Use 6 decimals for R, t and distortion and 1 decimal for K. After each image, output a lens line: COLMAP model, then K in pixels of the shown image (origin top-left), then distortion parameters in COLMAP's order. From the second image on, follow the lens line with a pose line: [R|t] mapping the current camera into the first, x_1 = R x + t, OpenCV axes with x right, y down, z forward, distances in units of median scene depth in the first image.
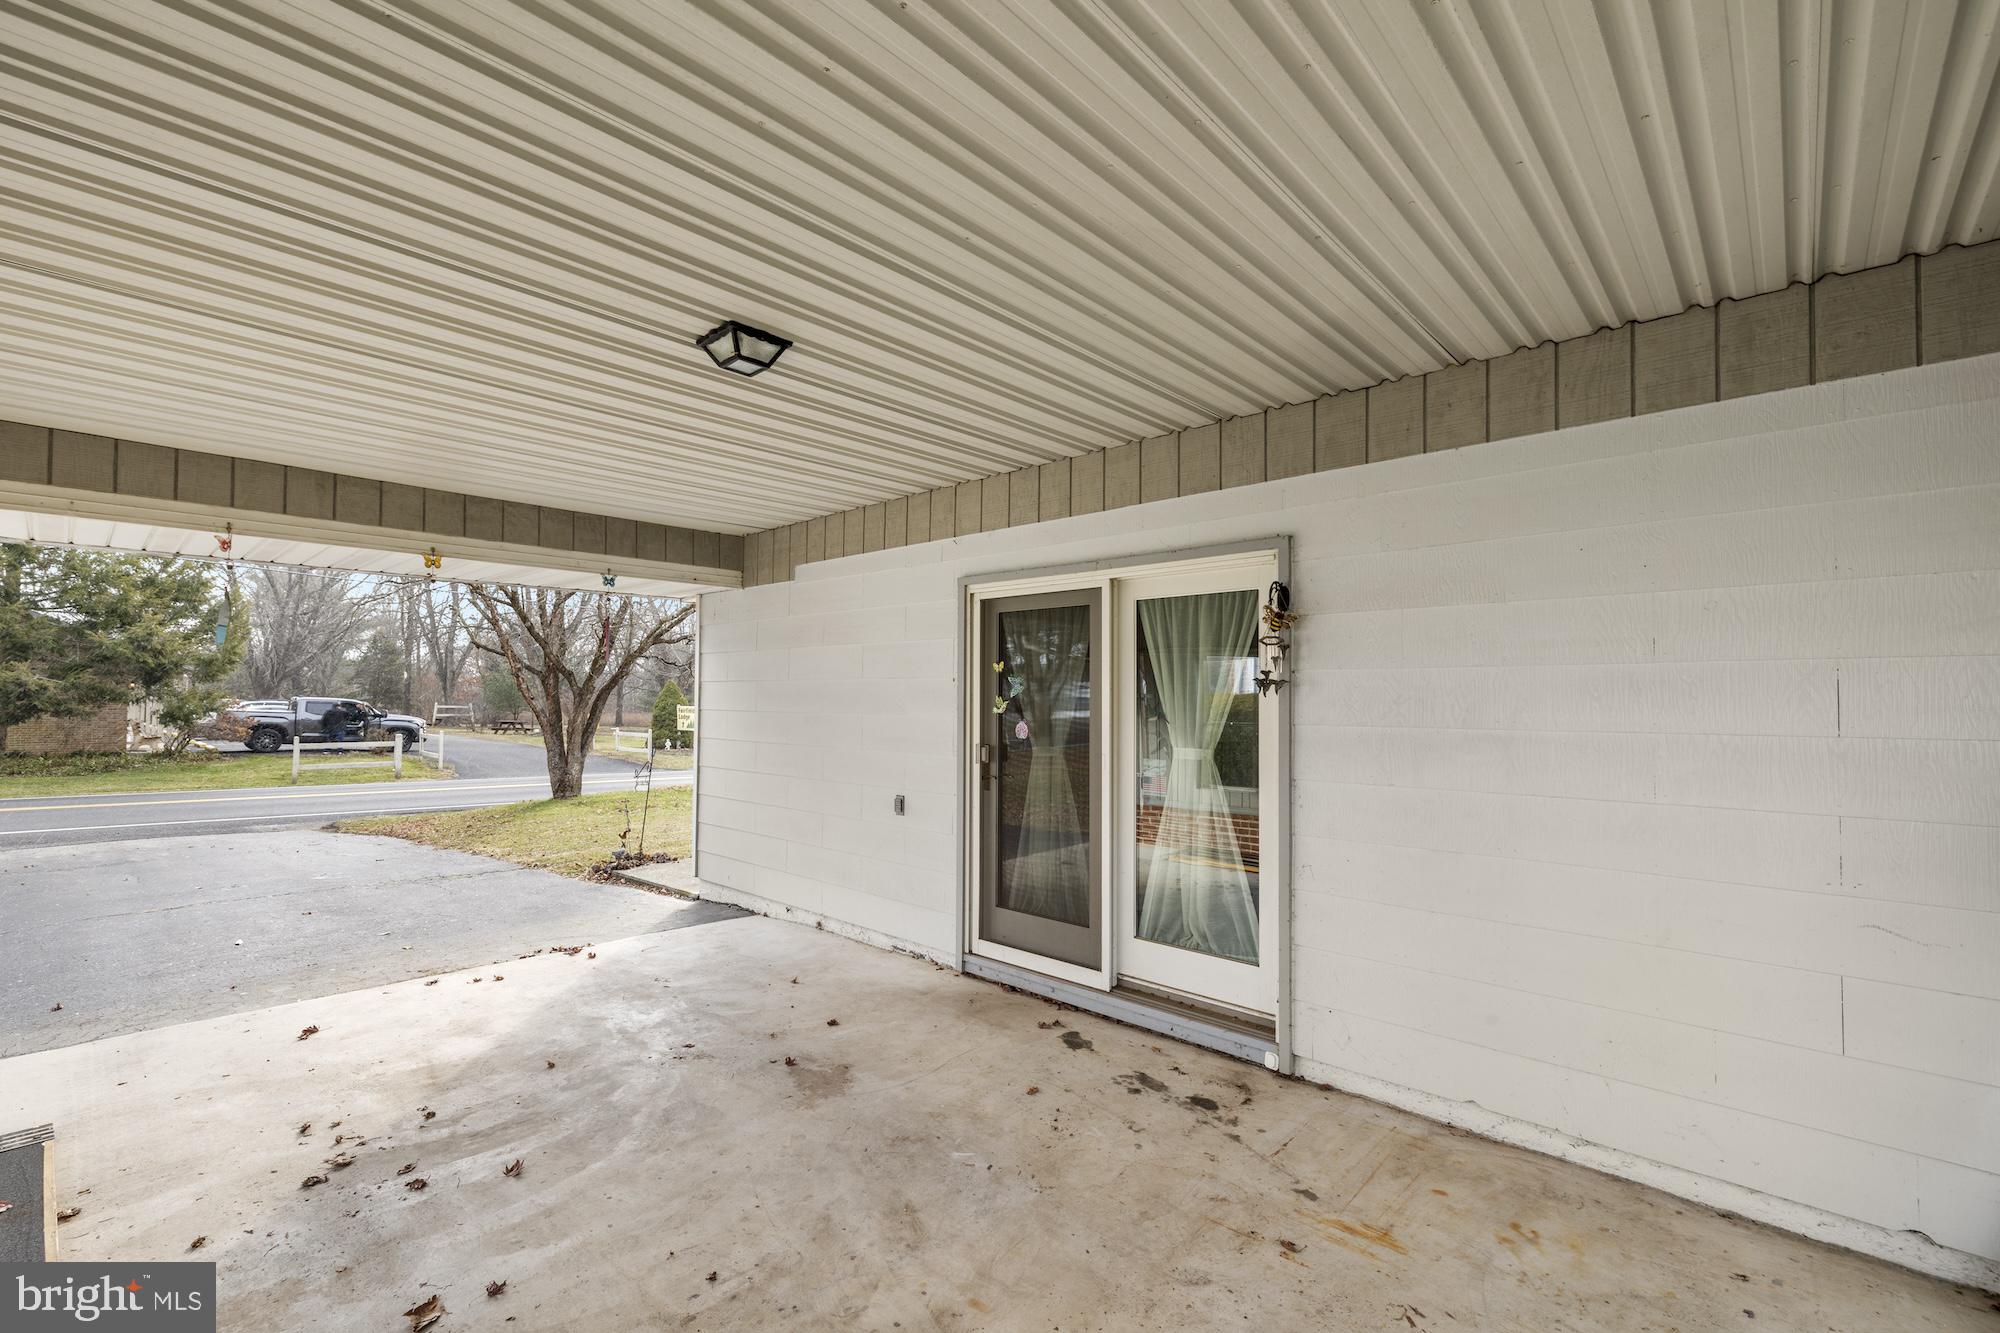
lens RADIAL K [[866.0, 0, 988.7], [0, 866.0, 666.1], [0, 0, 1]] dist [0.002294, 0.000582]
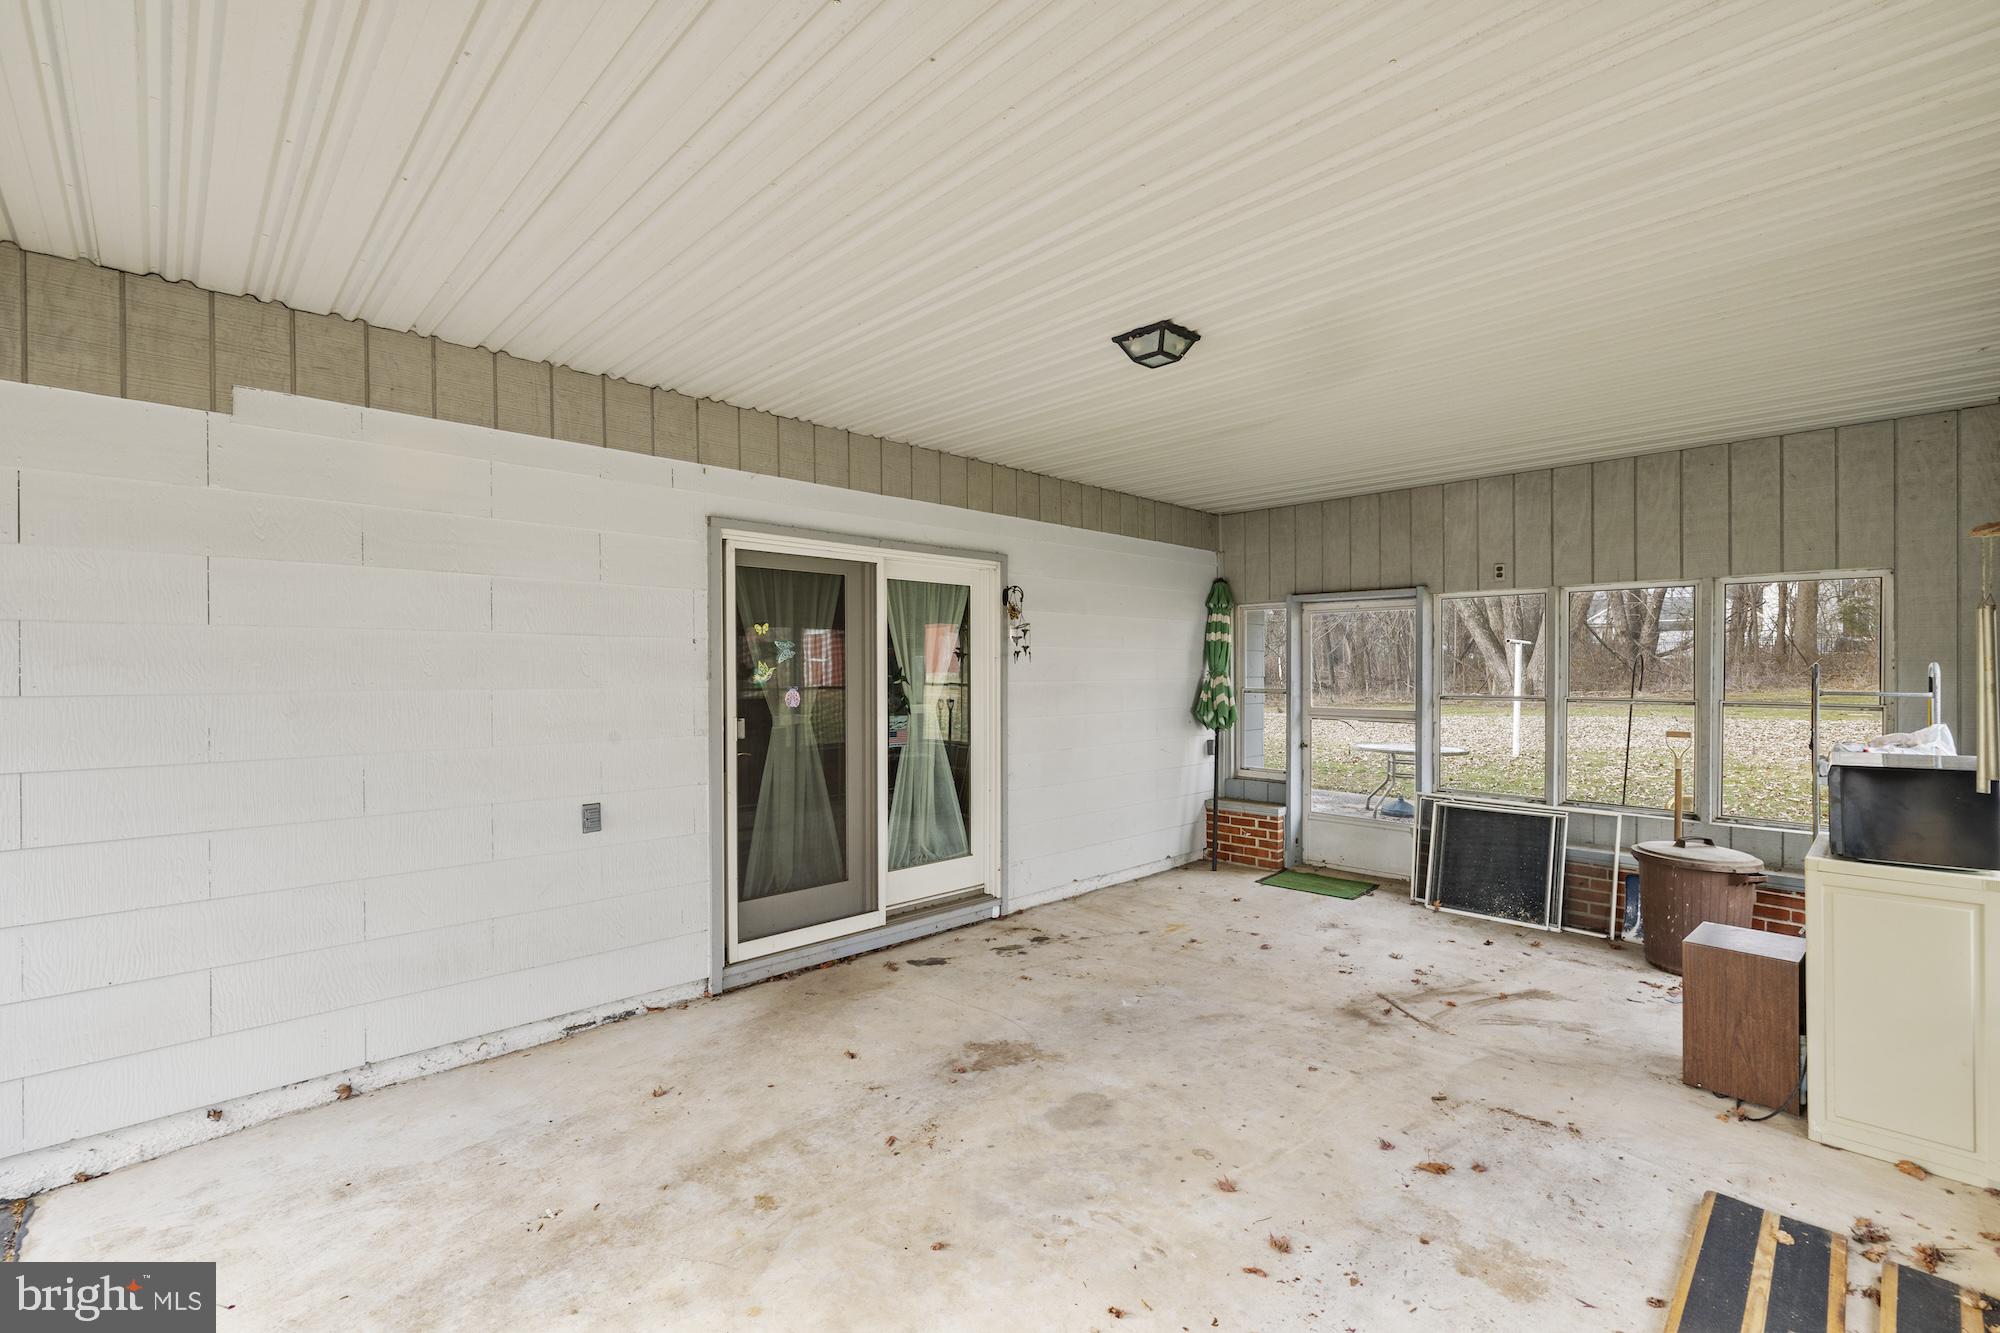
lens RADIAL K [[866.0, 0, 988.7], [0, 866.0, 666.1], [0, 0, 1]] dist [0.002294, 0.000582]
pose [[0.054450, -0.003260, 0.998511, -1.109220], [-0.039508, 0.999205, 0.005417, 0.031041], [-0.997735, -0.039745, 0.054278, 0.924438]]
